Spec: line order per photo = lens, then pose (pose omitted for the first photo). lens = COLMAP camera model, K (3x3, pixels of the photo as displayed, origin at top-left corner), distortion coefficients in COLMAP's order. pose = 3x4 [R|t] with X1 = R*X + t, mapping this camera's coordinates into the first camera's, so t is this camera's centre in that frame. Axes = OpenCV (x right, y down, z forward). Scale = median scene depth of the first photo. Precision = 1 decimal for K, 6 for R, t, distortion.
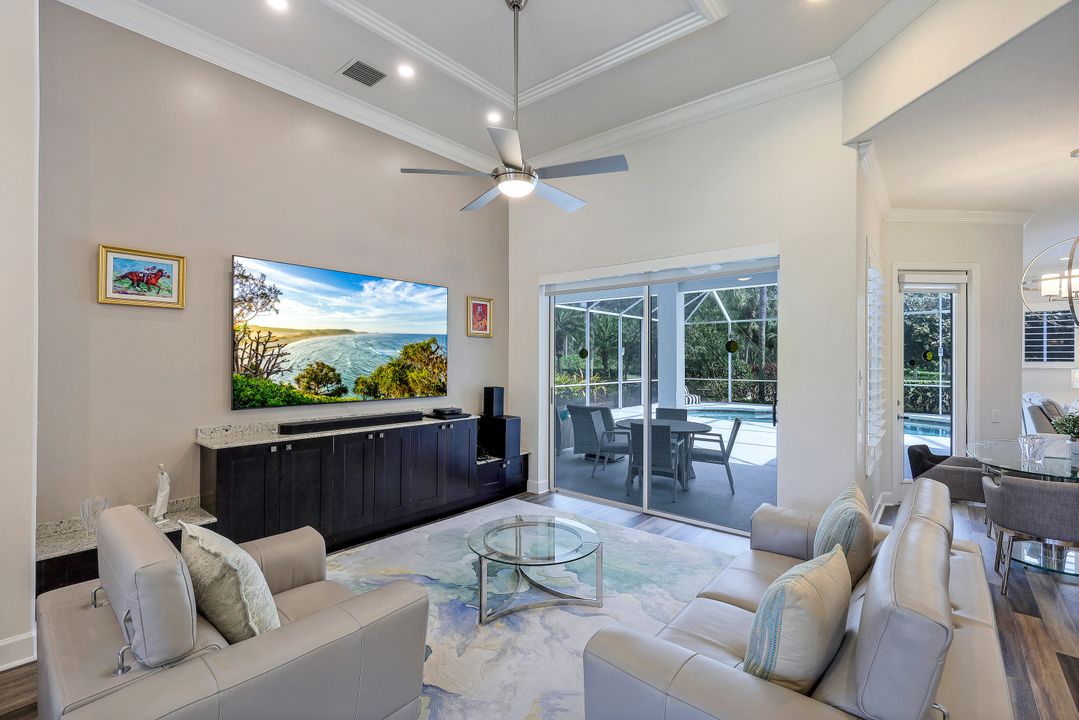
lens RADIAL K [[492.9, 0, 516.8], [0, 492.9, 362.8], [0, 0, 1]] dist [-0.005989, 0.000916]
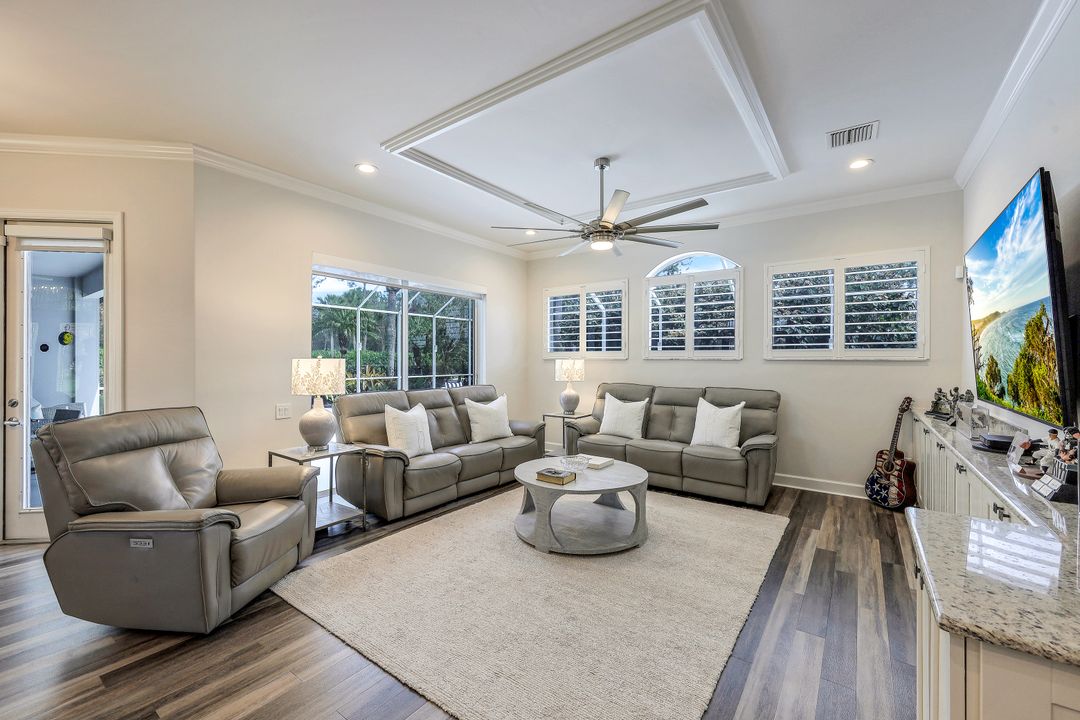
lens RADIAL K [[443.0, 0, 540.1], [0, 443.0, 355.6], [0, 0, 1]] dist [0.005938, -0.001837]
pose [[0.997241, -0.003330, 0.074153, 1.504685], [0.004386, 0.999891, -0.014082, 0.026227], [-0.074098, 0.014368, 0.997147, 0.289229]]
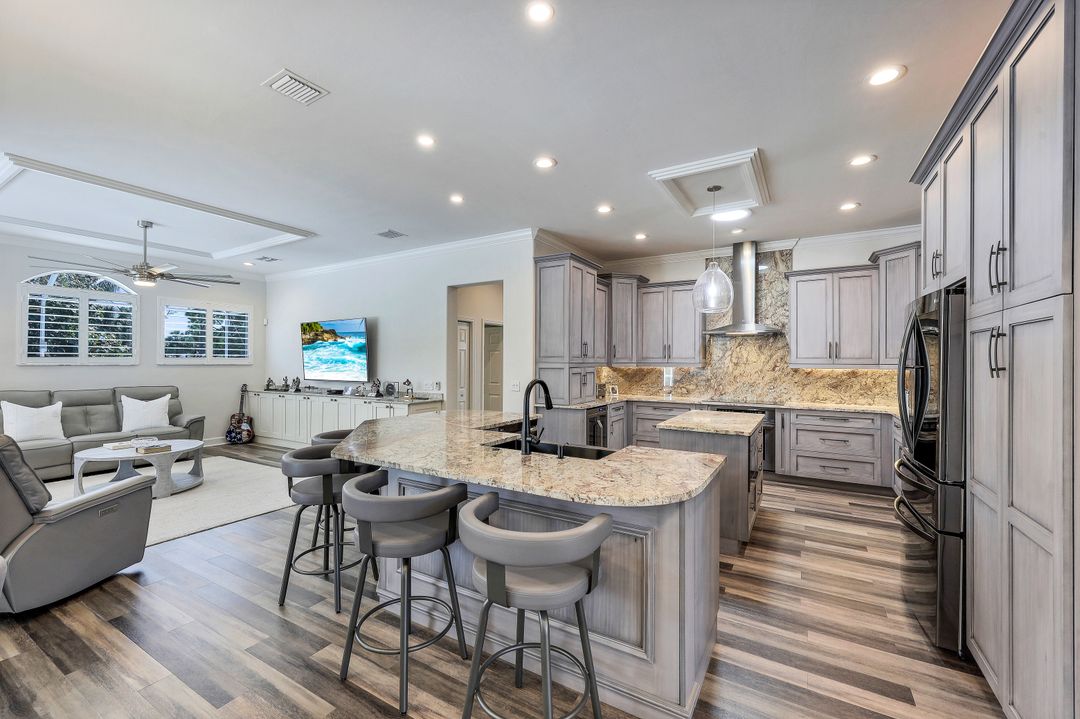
lens RADIAL K [[443.0, 0, 539.0], [0, 443.0, 358.6], [0, 0, 1]] dist [0.005938, -0.001837]
pose [[-0.162730, -0.001480, 0.986670, 0.542634], [0.003589, 0.999991, 0.002092, 0.006023], [-0.986664, 0.003882, -0.162723, 0.293984]]
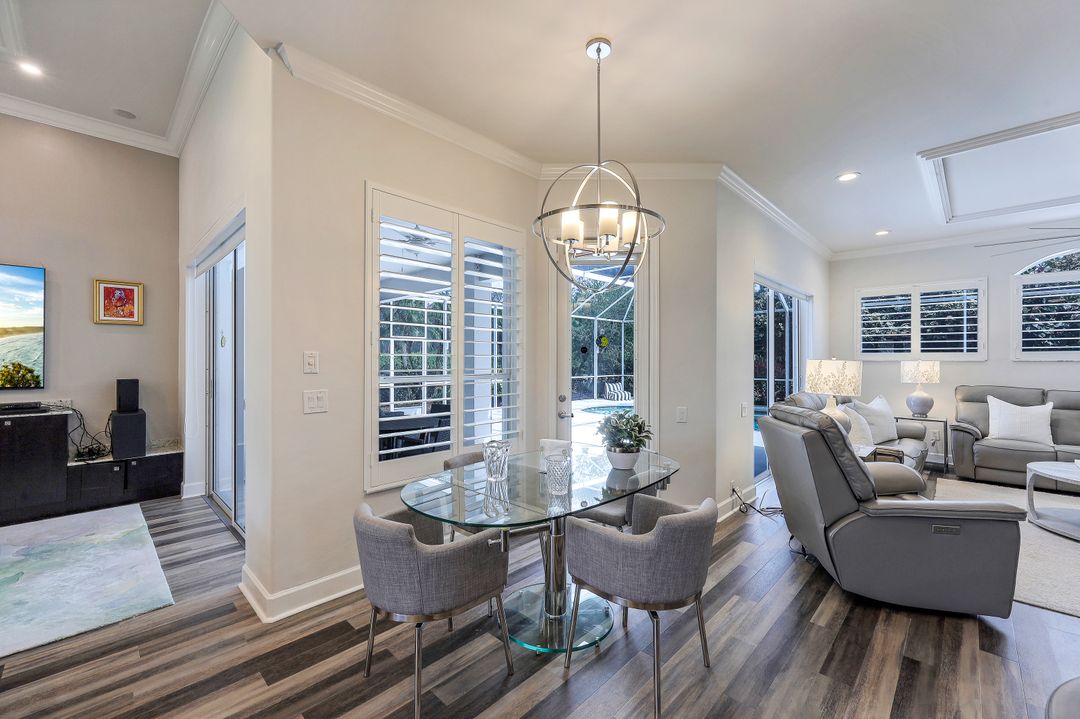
lens RADIAL K [[443.0, 0, 542.1], [0, 443.0, 356.7], [0, 0, 1]] dist [0.005938, -0.001837]
pose [[0.997513, -0.003896, -0.070371, 0.794867], [0.002944, 0.999903, -0.013633, 0.021871], [0.070417, 0.013392, 0.997428, 0.247704]]
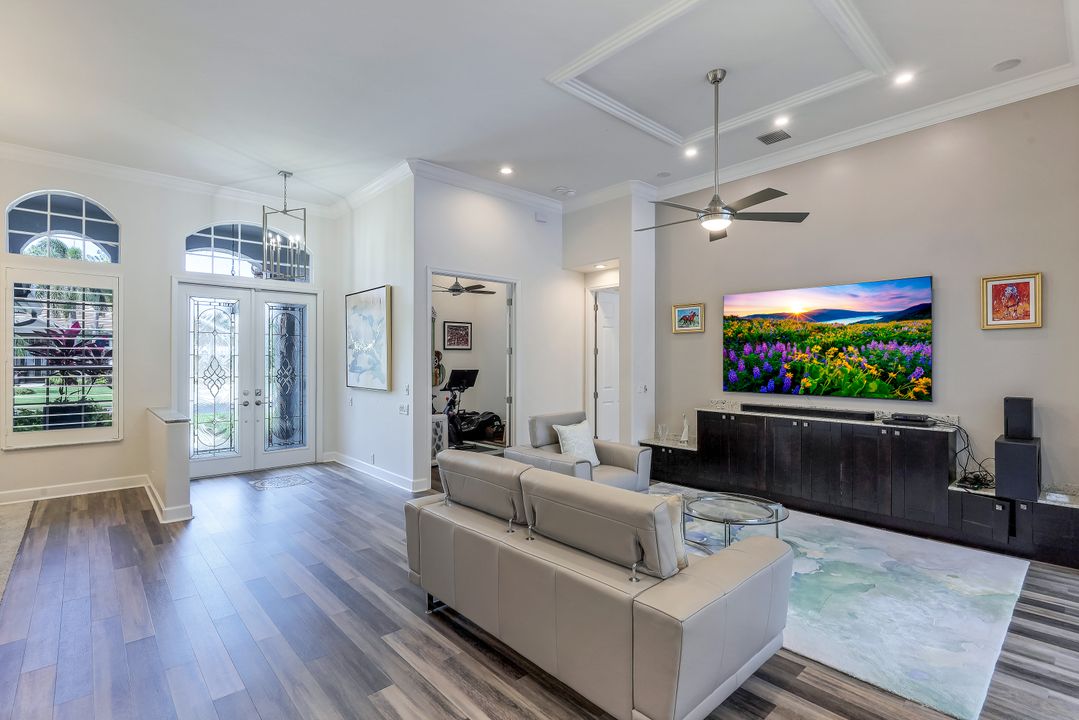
lens RADIAL K [[503.8, 0, 540.5], [0, 503.8, 359.3], [0, 0, 1]] dist [0.003429, 0.001167]
pose [[-0.133261, -0.006554, -0.991059, 0.796590], [-0.008576, 0.999948, -0.005460, 0.003499], [0.991044, 0.007771, -0.133310, 0.425984]]
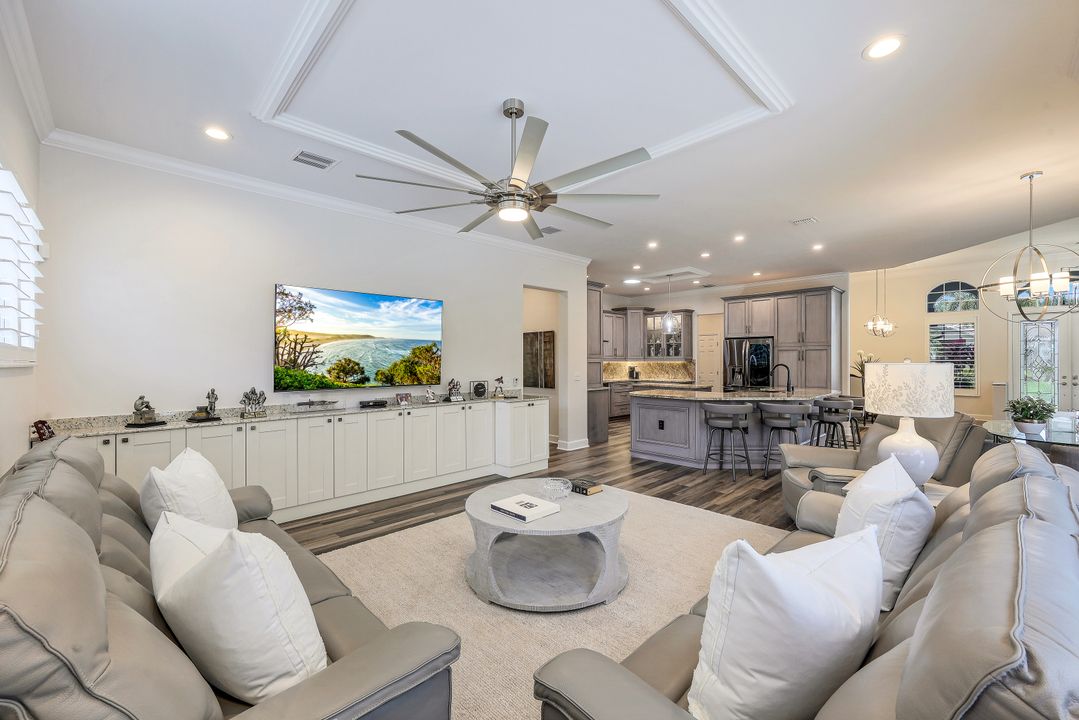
lens RADIAL K [[442.6, 0, 538.9], [0, 442.6, 356.4], [0, 0, 1]] dist [0.005938, -0.001837]
pose [[-0.994842, -0.003860, 0.101364, 1.570557], [-0.003962, 0.999992, -0.000808, 0.013397], [-0.101360, -0.001205, -0.994849, 1.536087]]
